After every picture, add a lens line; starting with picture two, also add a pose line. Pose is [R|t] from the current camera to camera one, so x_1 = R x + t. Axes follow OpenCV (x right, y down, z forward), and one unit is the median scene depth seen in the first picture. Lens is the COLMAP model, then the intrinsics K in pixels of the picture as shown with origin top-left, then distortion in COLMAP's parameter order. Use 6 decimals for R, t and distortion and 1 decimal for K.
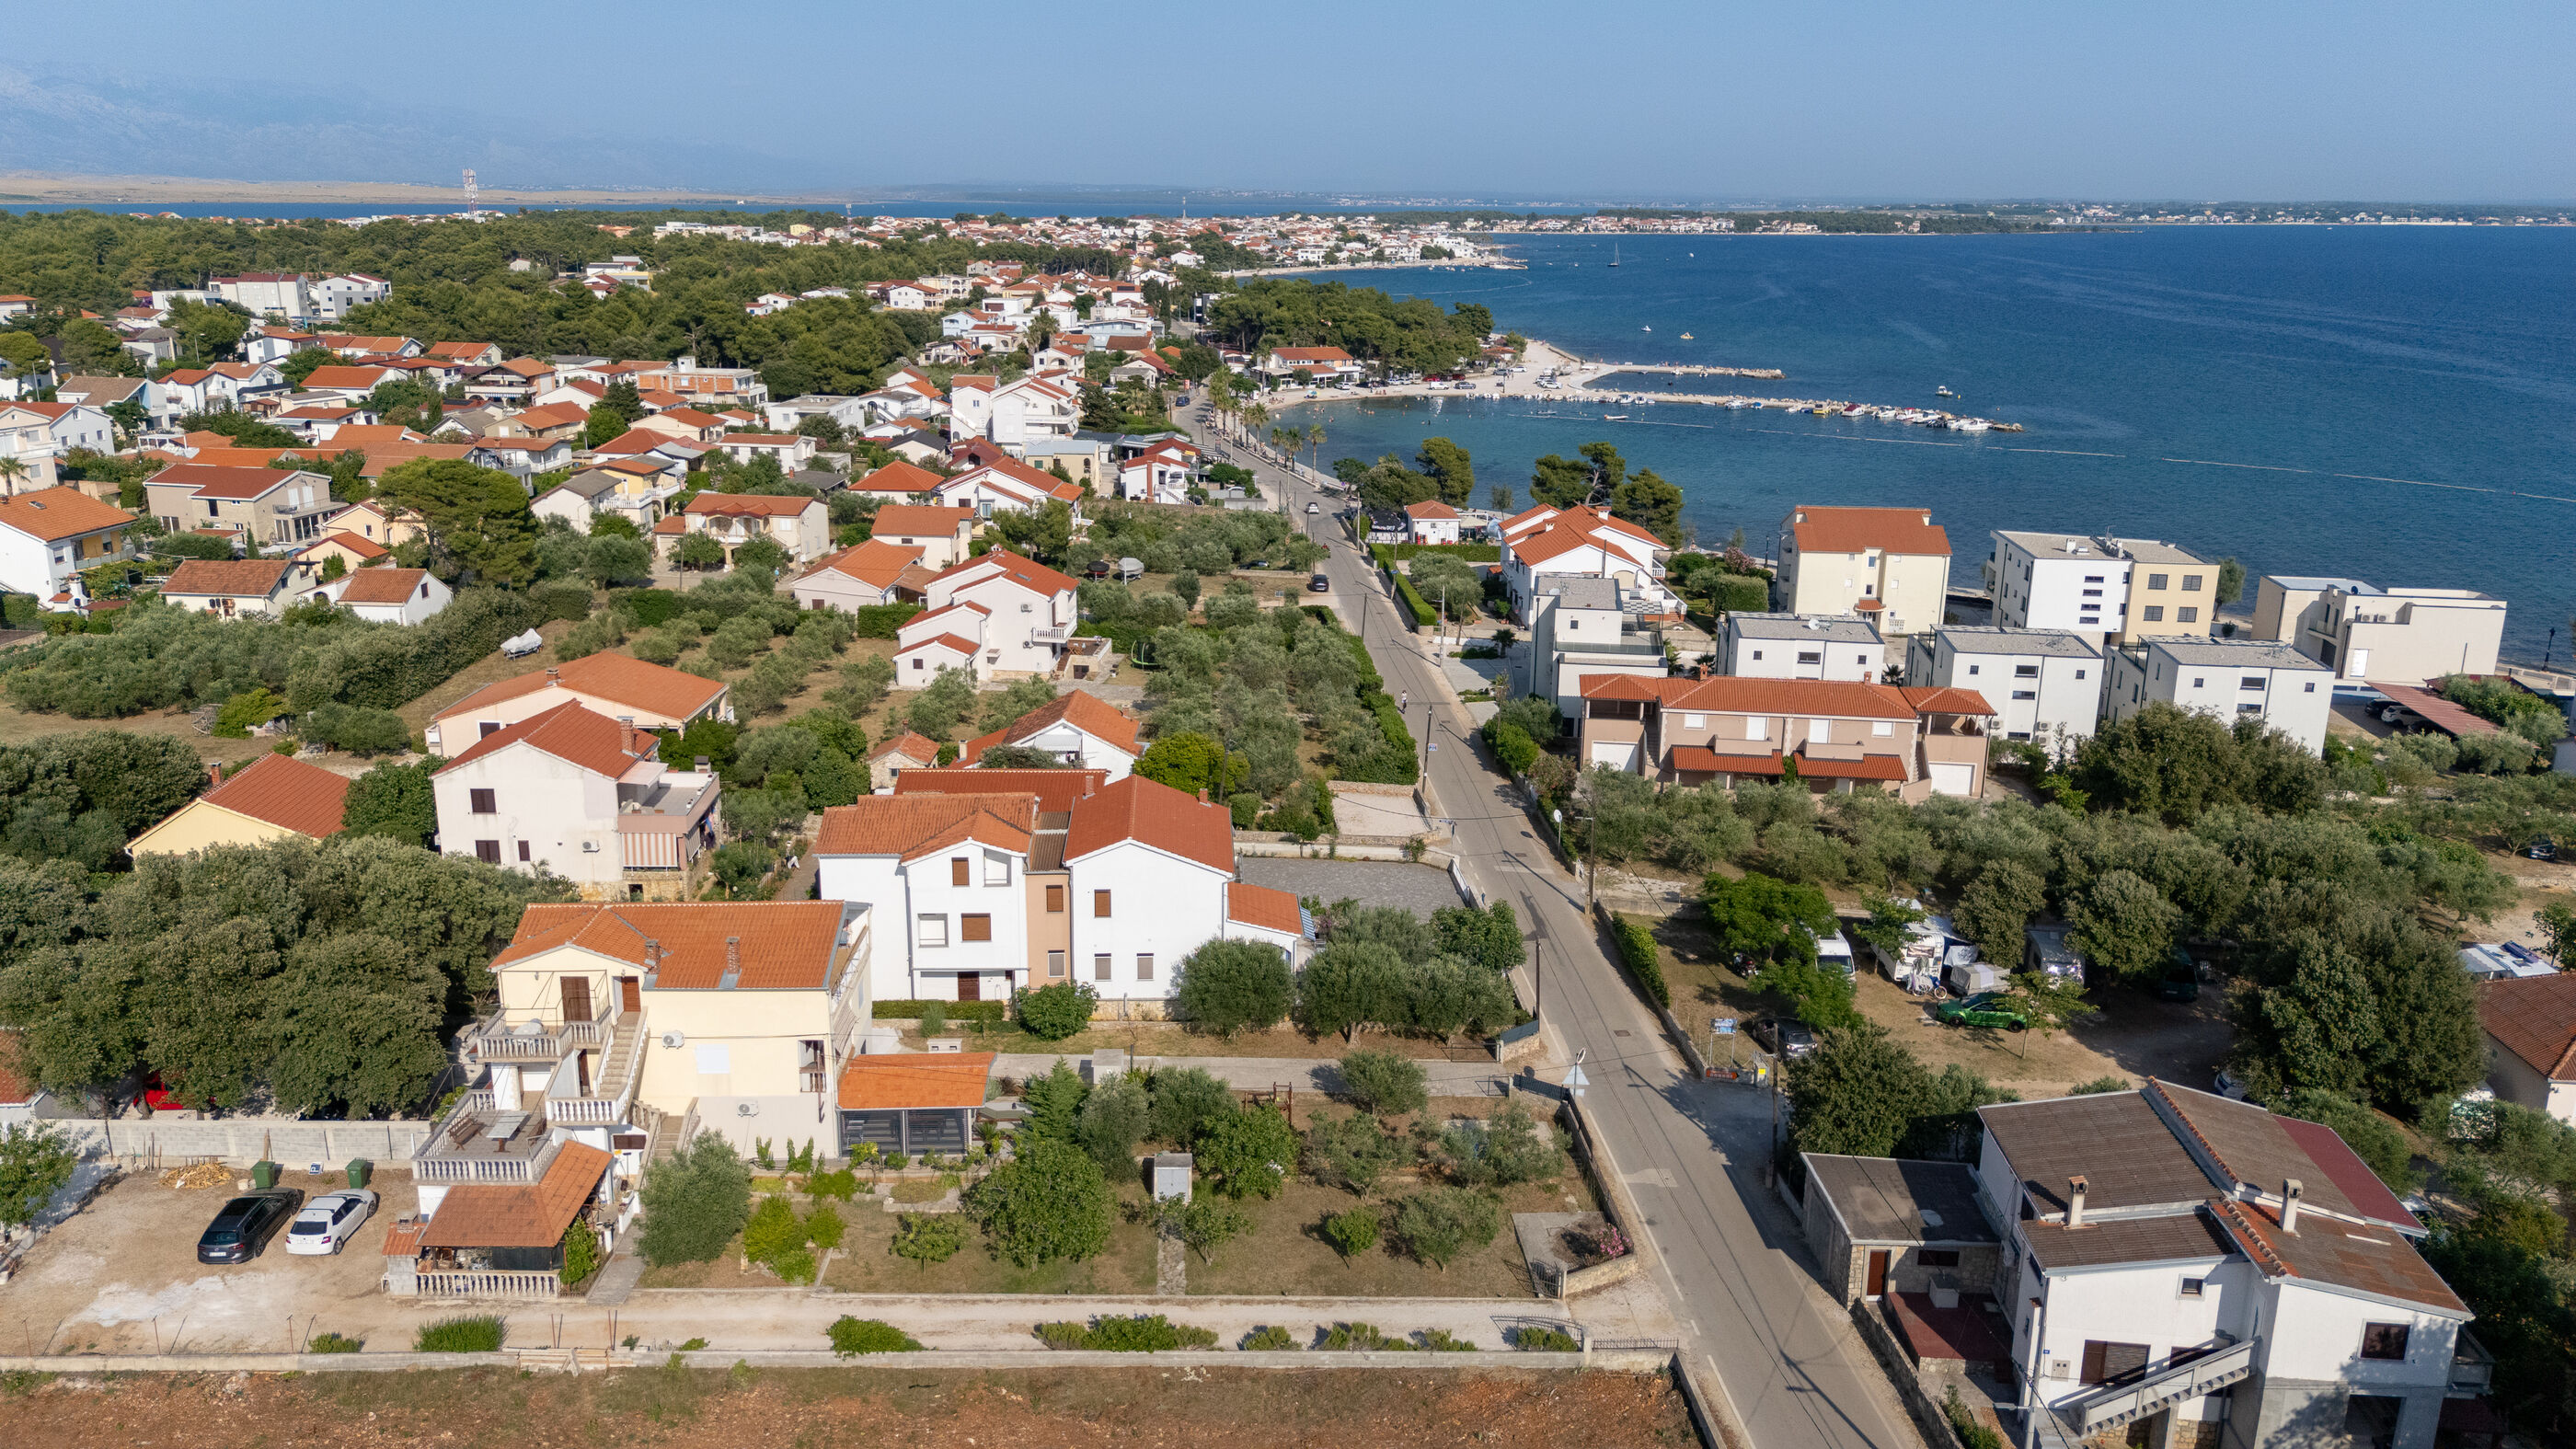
lens RADIAL K [[1859.0, 0, 1288.0], [0, 1859.0, 724.5], [0, 0, 1]] dist [0.087809, -0.104746]
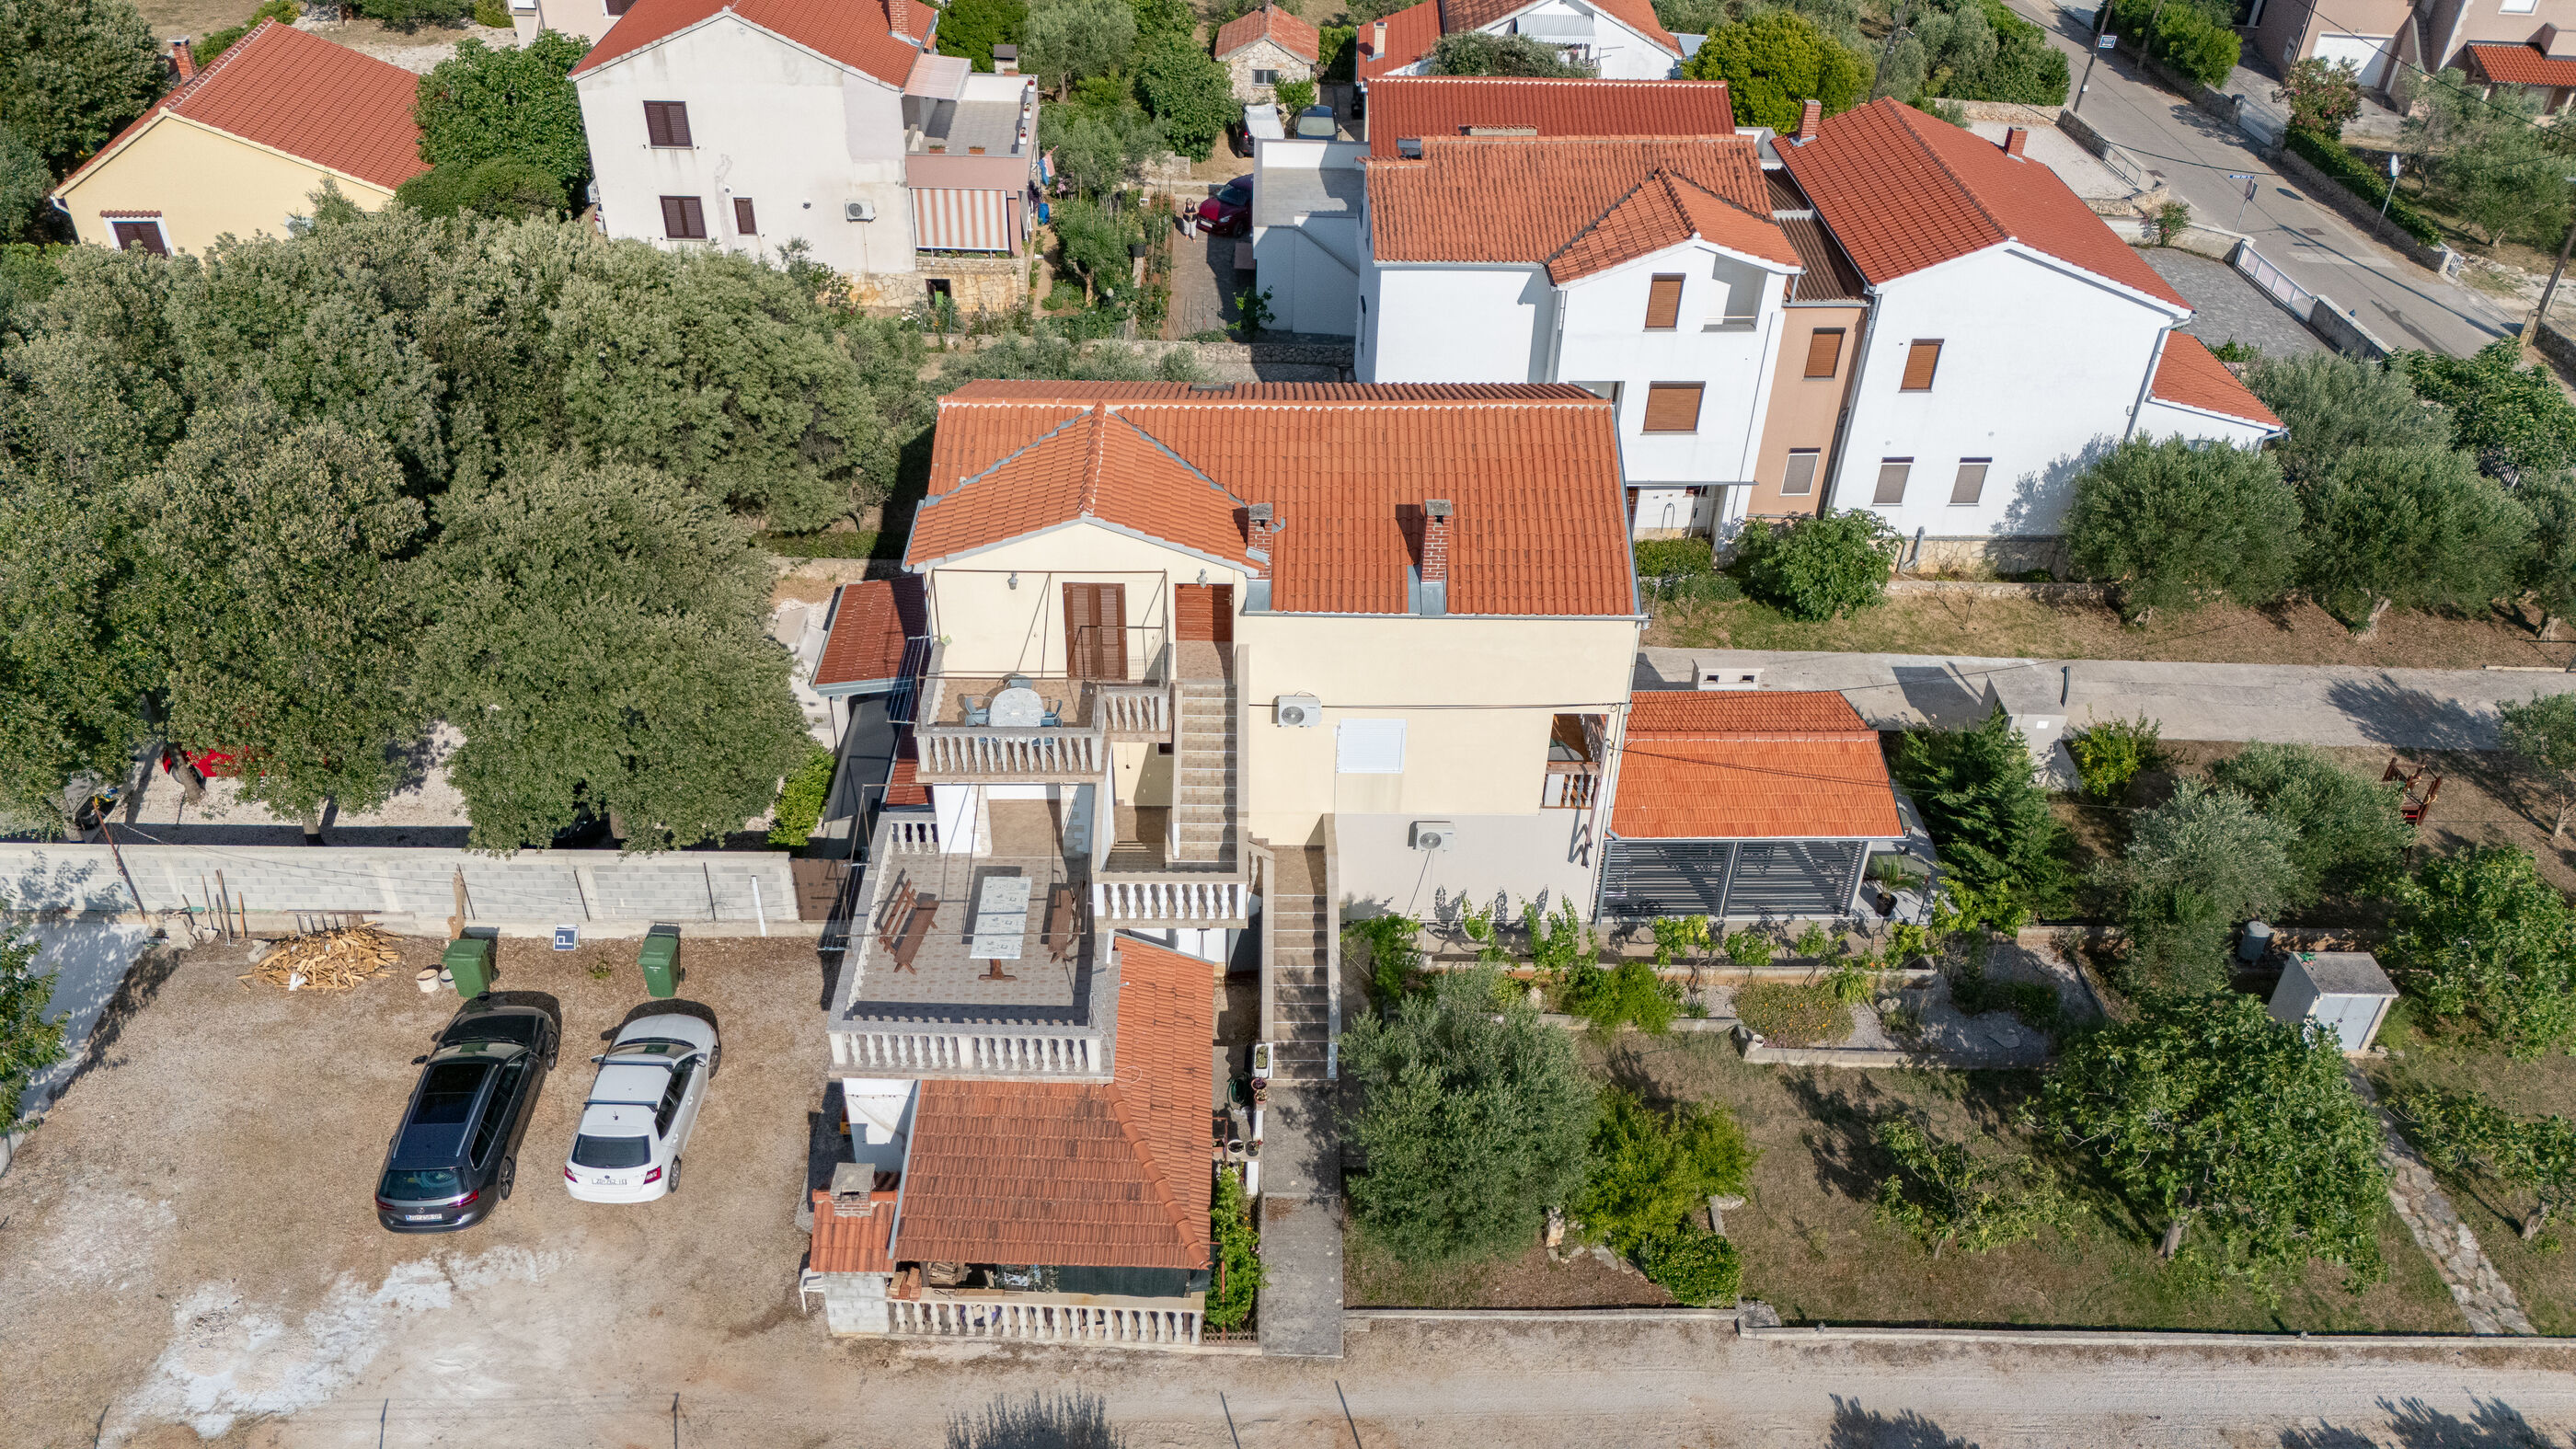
lens RADIAL K [[1881.2, 0, 1288.0], [0, 1881.2, 724.5], [0, 0, 1]] dist [0.065846, -0.062927]
pose [[0.999842, 0.017244, -0.004196, -0.242186], [-0.014630, 0.934674, 0.355206, 0.004118], [0.010048, -0.355088, 0.934779, 0.417193]]
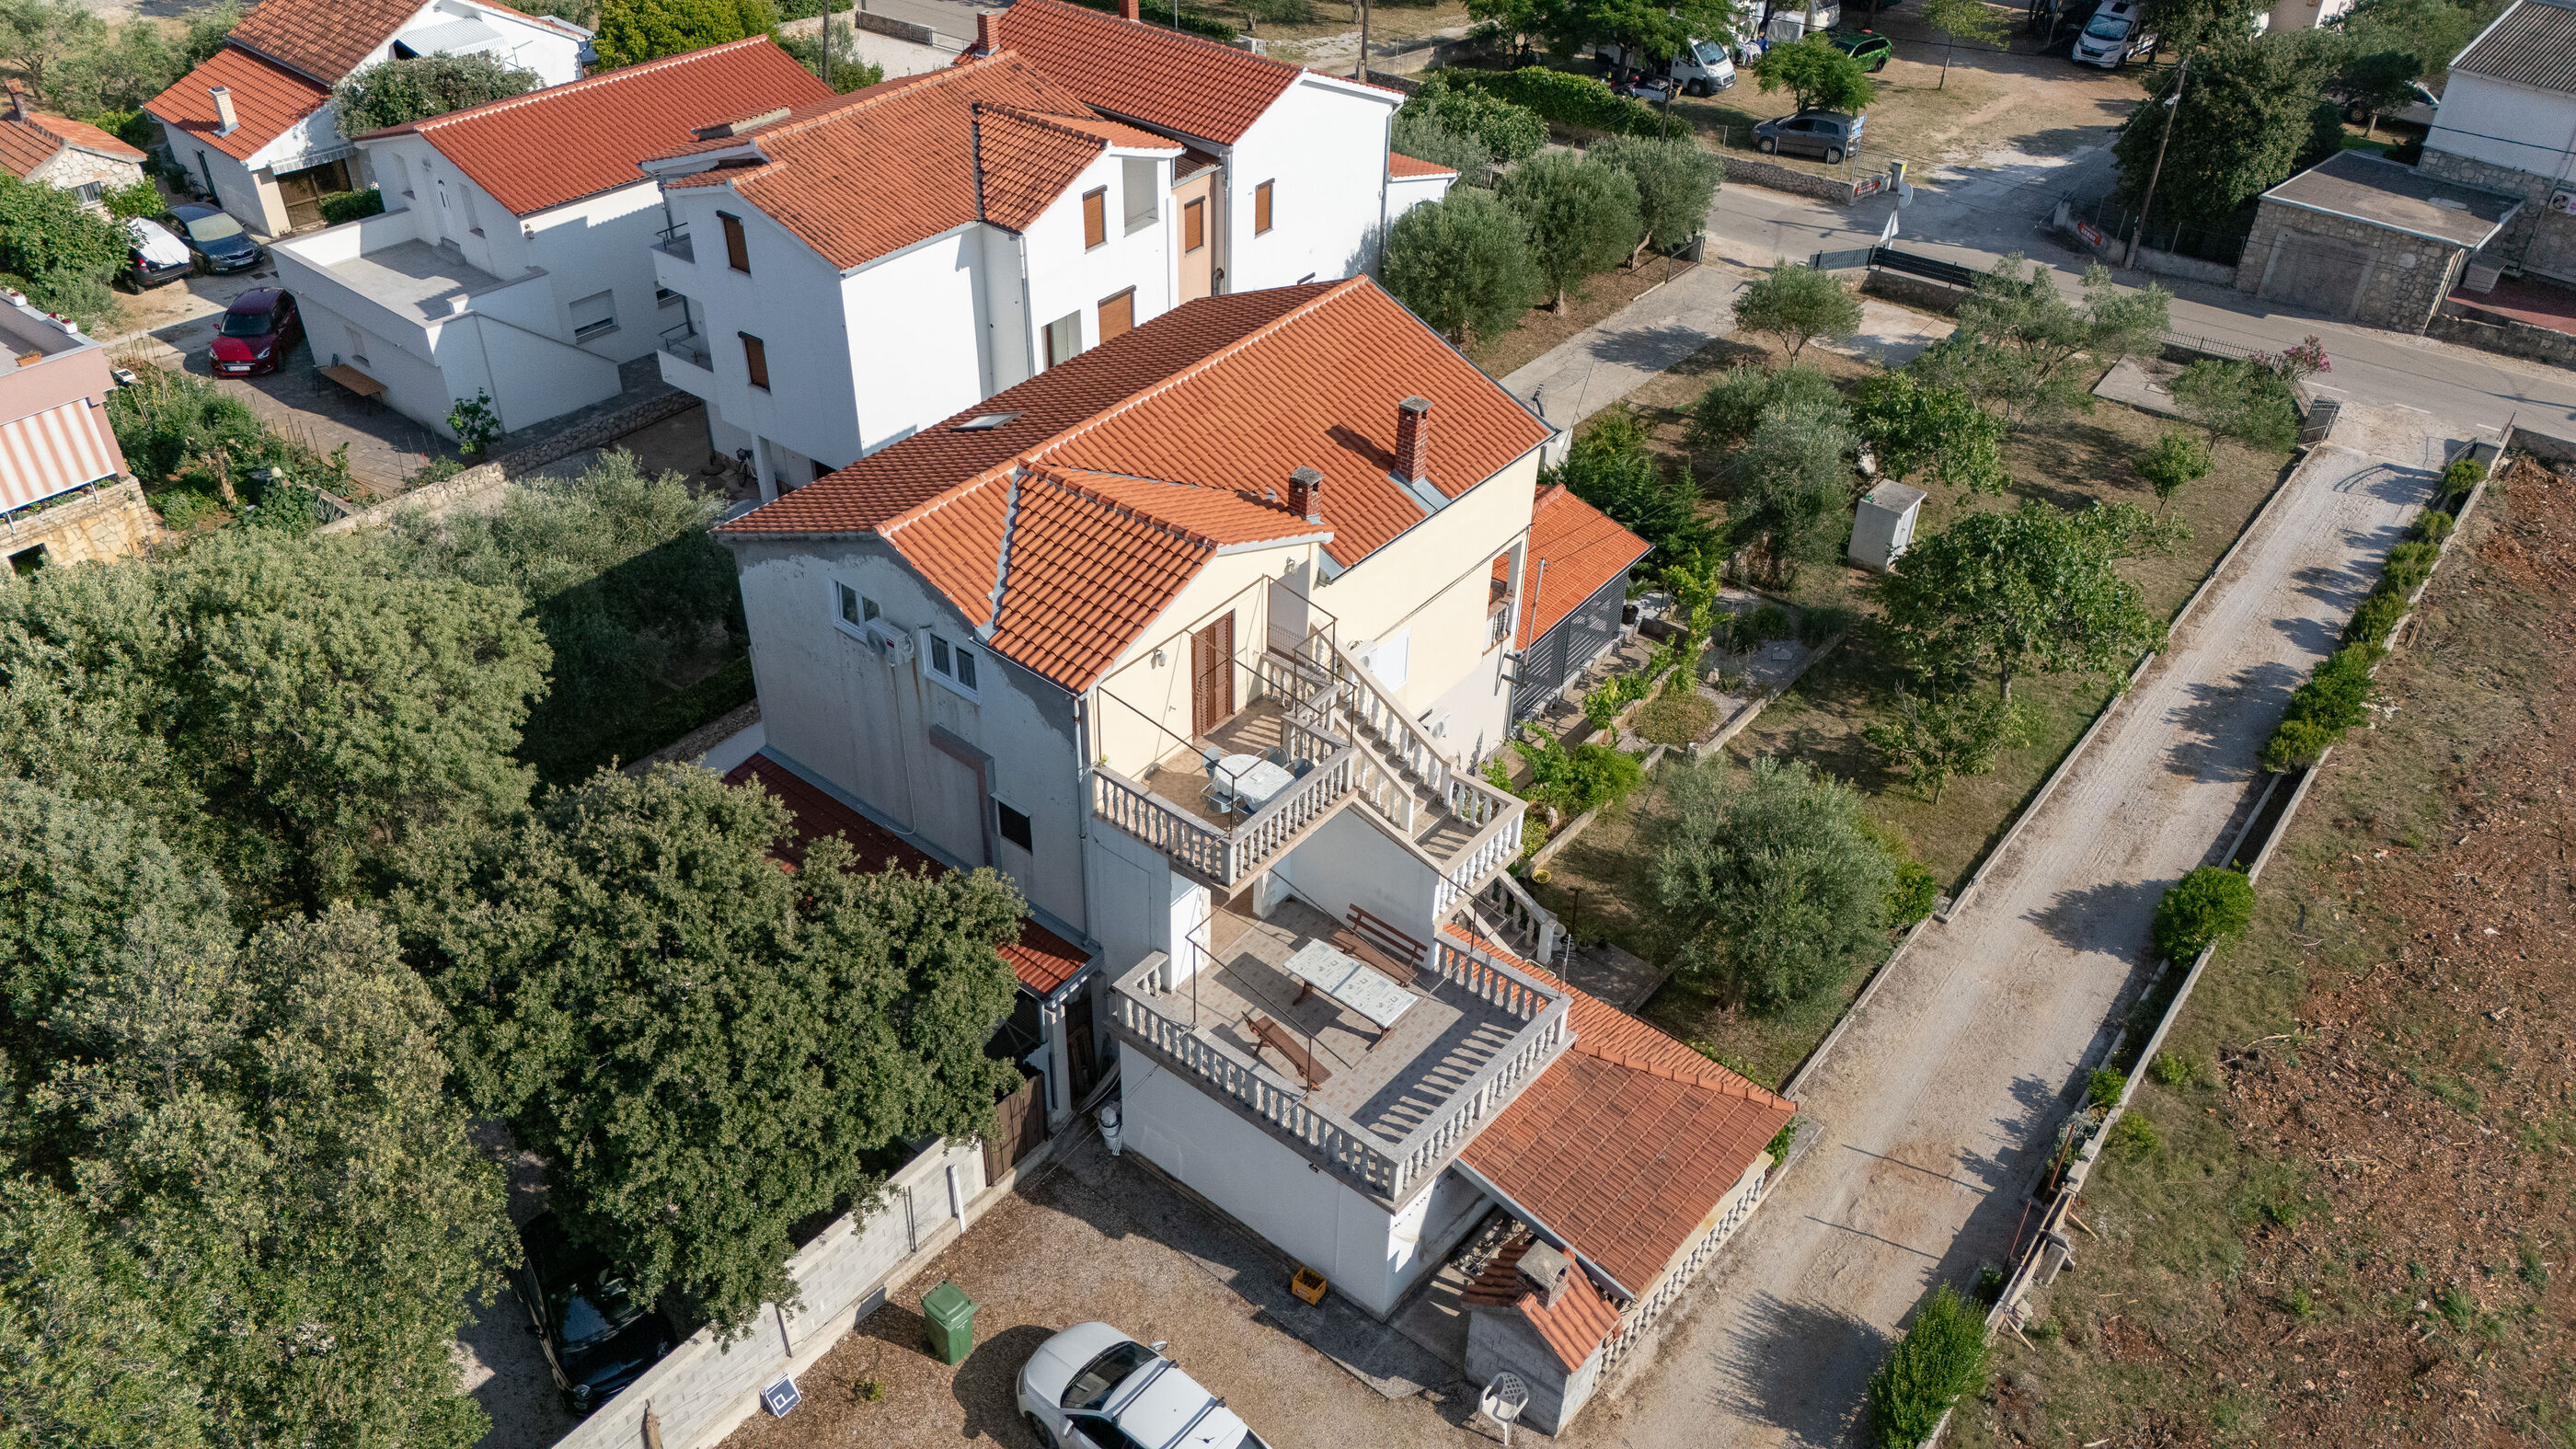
lens RADIAL K [[1881.2, 0, 1288.0], [0, 1881.2, 724.5], [0, 0, 1]] dist [0.065846, -0.062927]
pose [[0.652229, -0.449425, 0.610421, -0.456822], [0.191496, 0.876853, 0.440974, -0.015341], [-0.733434, -0.170723, 0.657972, 0.527376]]
